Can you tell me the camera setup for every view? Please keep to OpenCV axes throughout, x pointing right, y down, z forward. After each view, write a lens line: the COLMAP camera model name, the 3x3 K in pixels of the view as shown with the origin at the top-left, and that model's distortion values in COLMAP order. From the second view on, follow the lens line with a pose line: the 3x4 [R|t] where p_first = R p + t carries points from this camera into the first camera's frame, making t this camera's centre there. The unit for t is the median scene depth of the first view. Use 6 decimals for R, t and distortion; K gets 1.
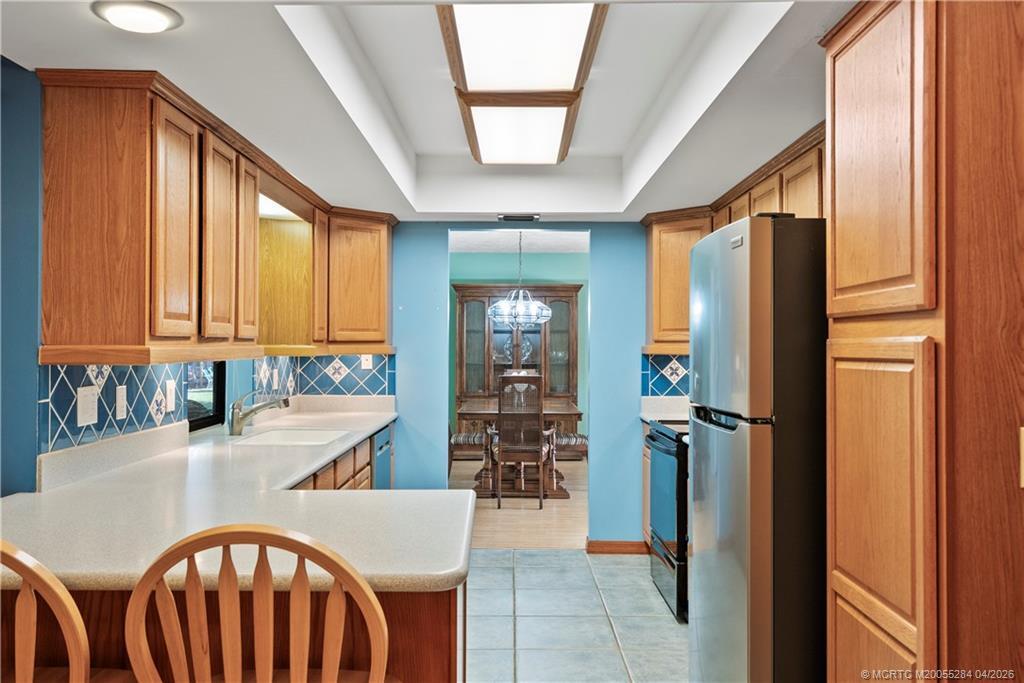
lens RADIAL K [[854.1, 0, 512.2], [0, 854.1, 348.9], [0, 0, 1]] dist [0.006337, -0.005104]
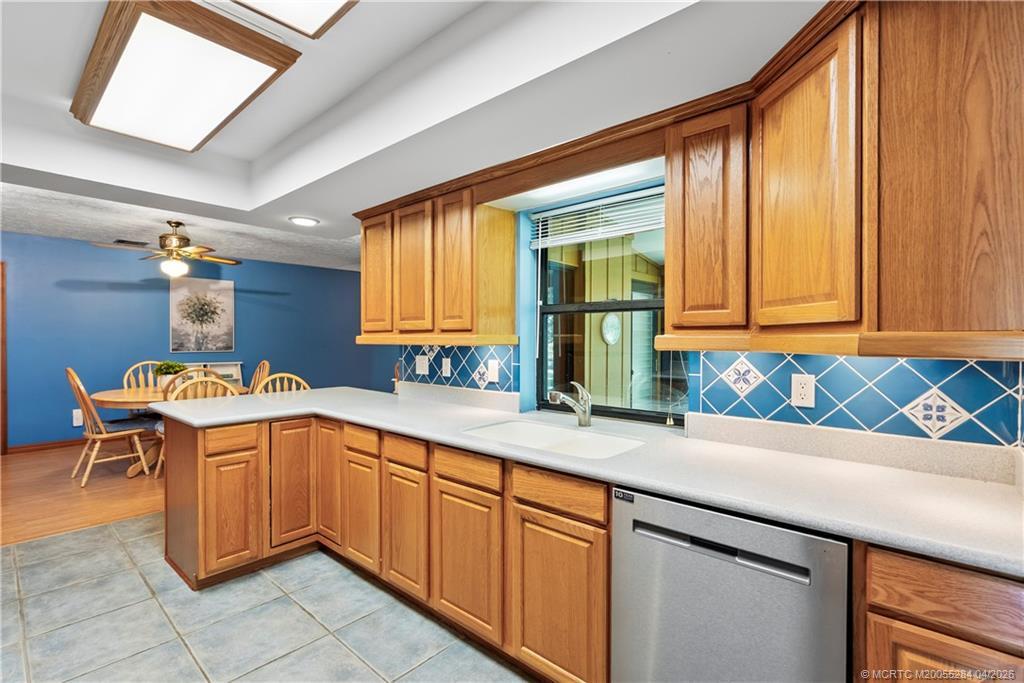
lens RADIAL K [[469.6, 0, 515.0], [0, 469.6, 340.1], [0, 0, 1]] dist [-0.007563, 0.003331]
pose [[-0.660053, -0.001698, -0.751218, 0.111394], [-0.005867, 0.999979, 0.002896, 0.000529], [0.751197, 0.006319, -0.660048, 1.033269]]
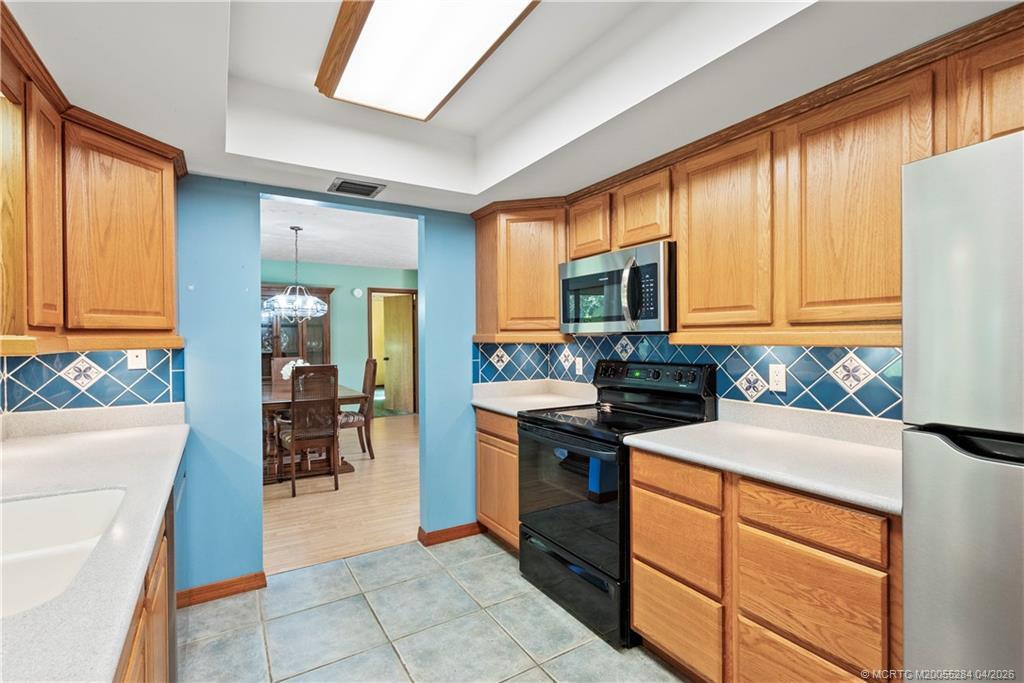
lens RADIAL K [[469.6, 0, 511.0], [0, 469.6, 344.3], [0, 0, 1]] dist [-0.007563, 0.003331]
pose [[0.850567, -0.016029, 0.525622, -0.115631], [0.010025, 0.999848, 0.014269, 0.000098], [-0.525771, -0.006867, 0.850599, 0.526244]]
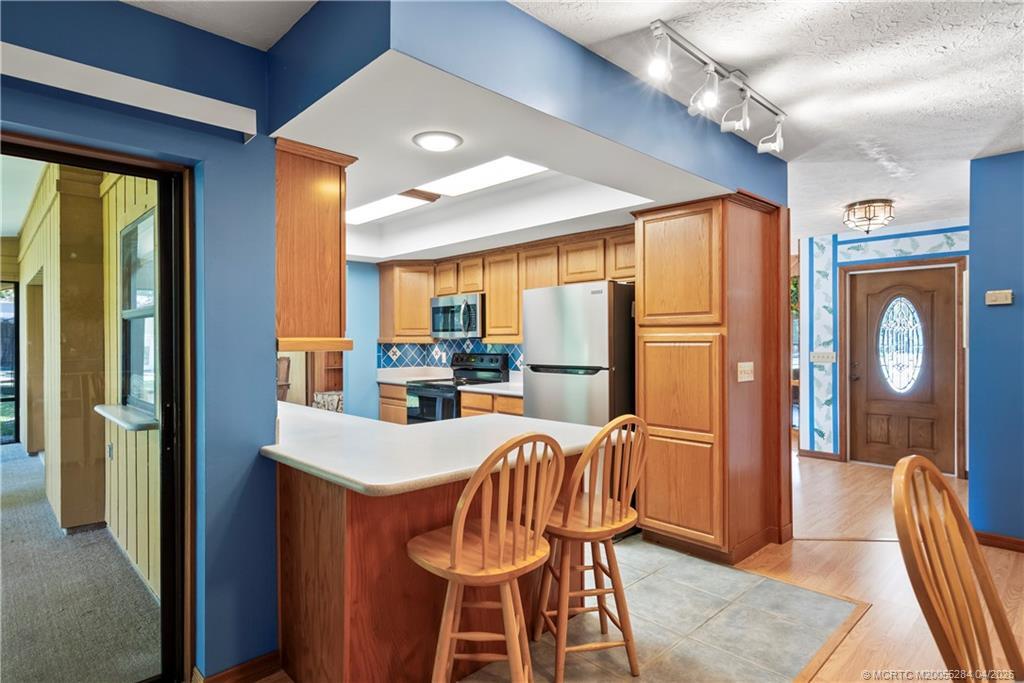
lens RADIAL K [[554.2, 0, 505.0], [0, 554.2, 340.5], [0, 0, 1]] dist [-0.003397, -0.000461]
pose [[0.726450, -0.006684, 0.687187, -0.437348], [0.007110, 0.999972, 0.002211, 0.000105], [-0.687183, 0.003279, 0.726477, 0.050062]]
